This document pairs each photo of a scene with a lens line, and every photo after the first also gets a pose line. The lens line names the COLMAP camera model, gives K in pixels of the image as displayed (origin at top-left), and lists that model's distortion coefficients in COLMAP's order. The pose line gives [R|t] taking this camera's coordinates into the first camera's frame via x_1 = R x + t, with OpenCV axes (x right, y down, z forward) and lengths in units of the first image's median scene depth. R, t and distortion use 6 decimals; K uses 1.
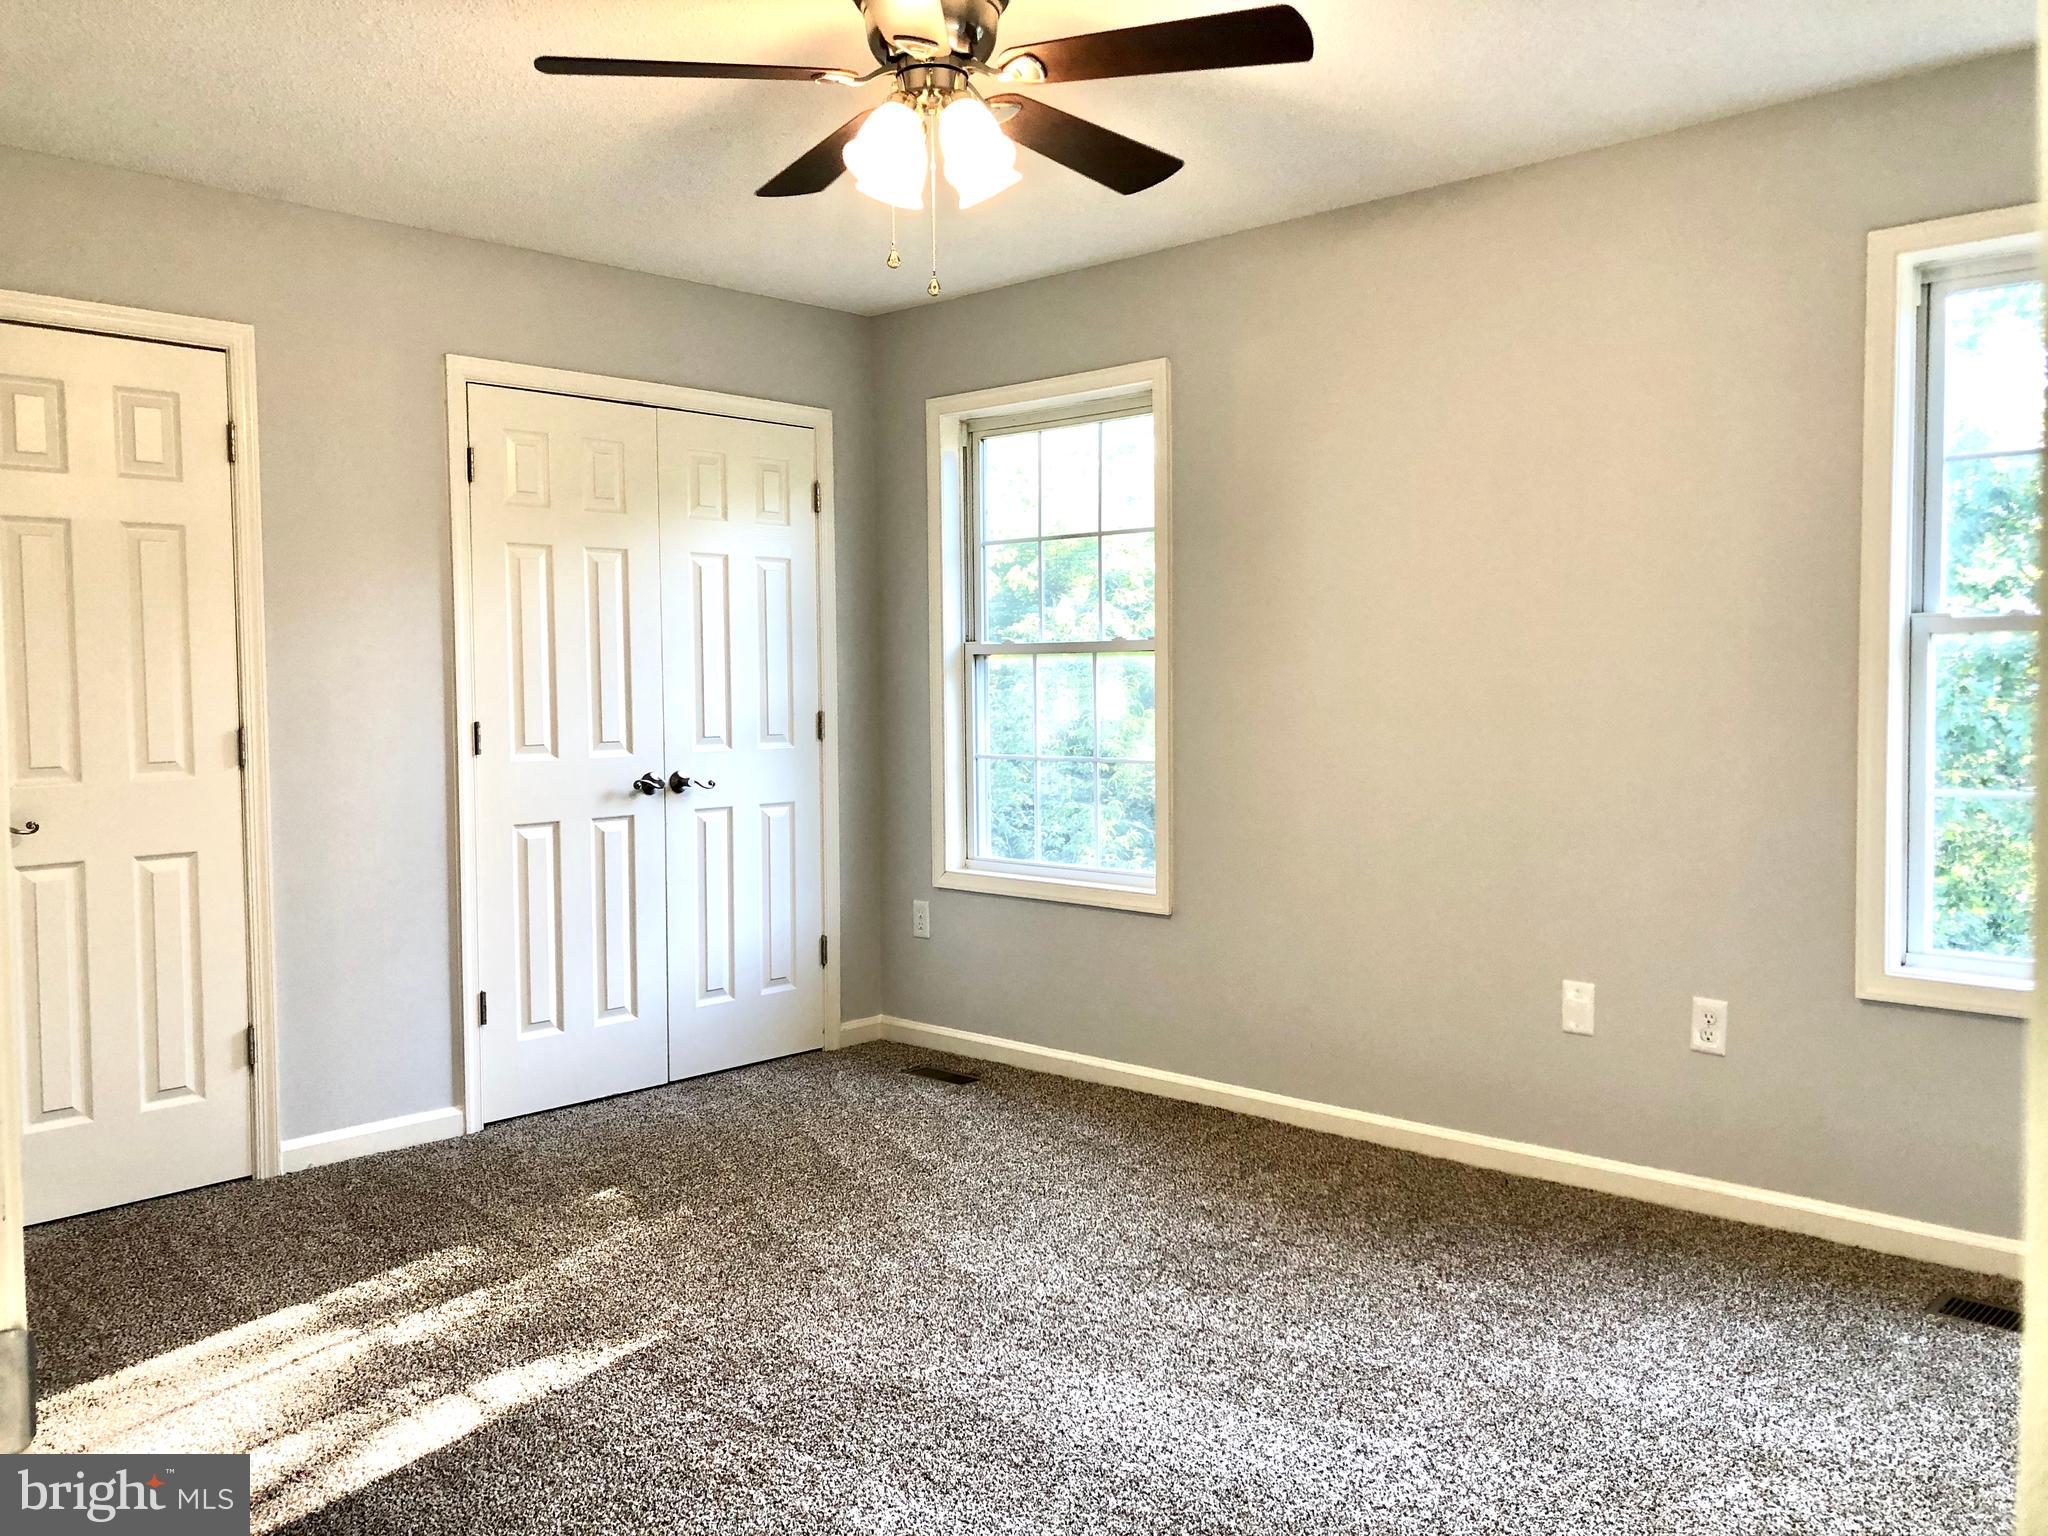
lens RADIAL K [[1707.8, 0, 1025.4], [0, 1707.8, 781.7], [0, 0, 1]] dist [0.033334, -0.016857]
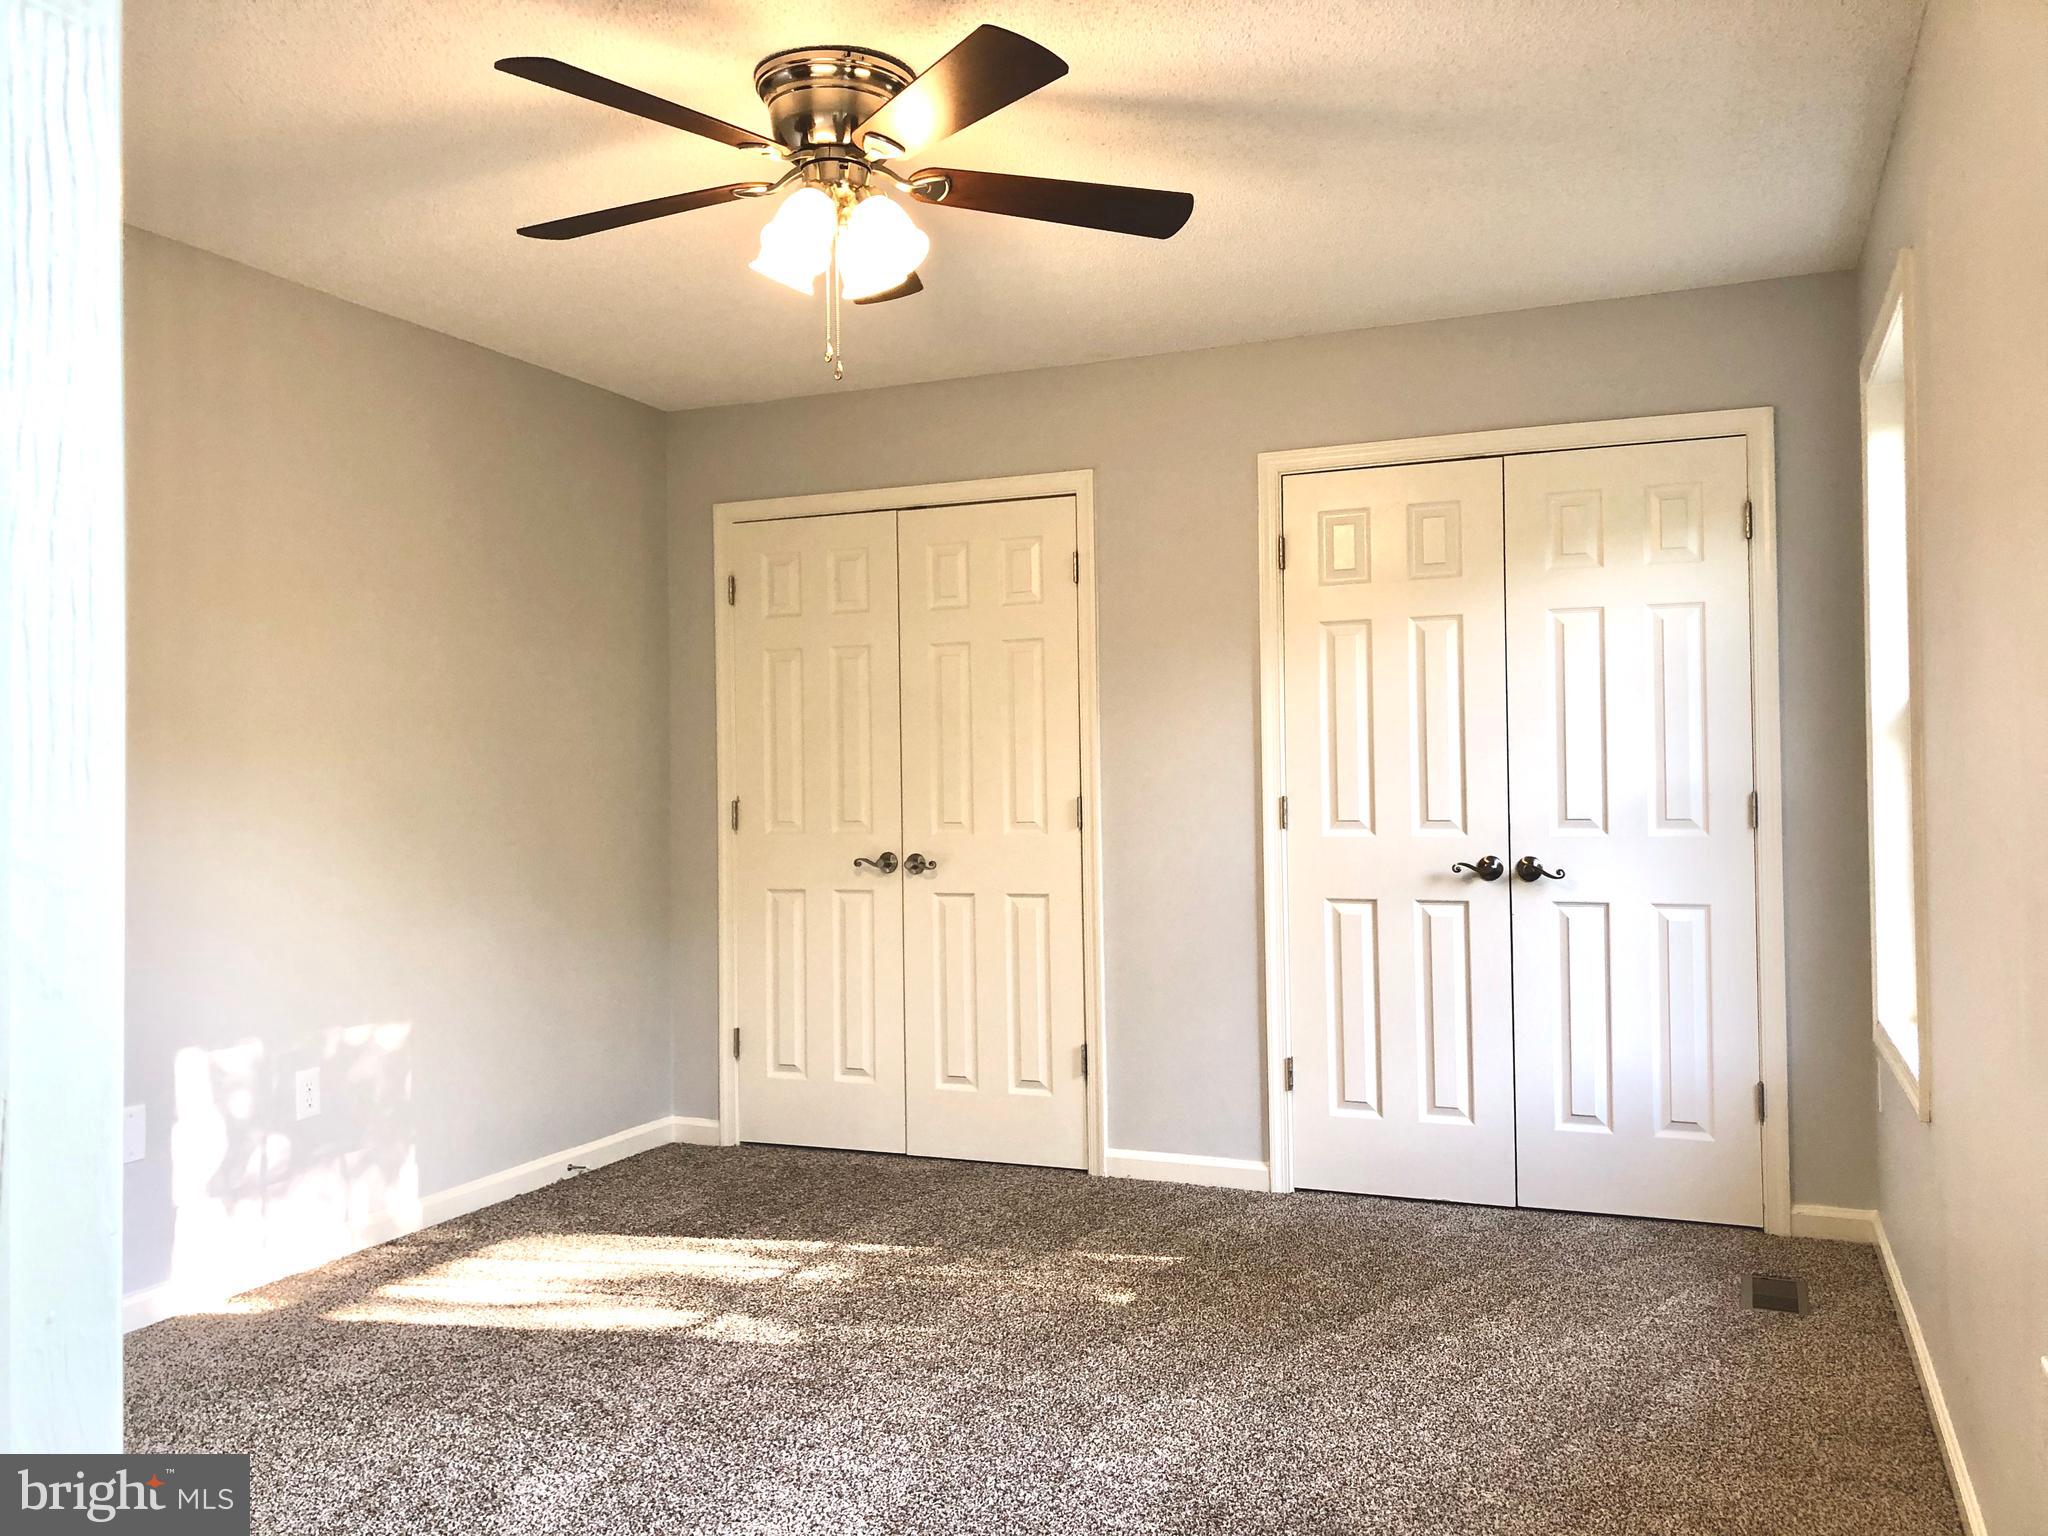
lens RADIAL K [[1707.8, 0, 1018.2], [0, 1707.8, 770.7], [0, 0, 1]] dist [0.033334, -0.016857]
pose [[0.313845, -0.003585, -0.949467, 0.577489], [-0.051839, 0.998437, -0.020905, -0.018992], [0.948058, 0.055780, 0.313168, 0.485835]]
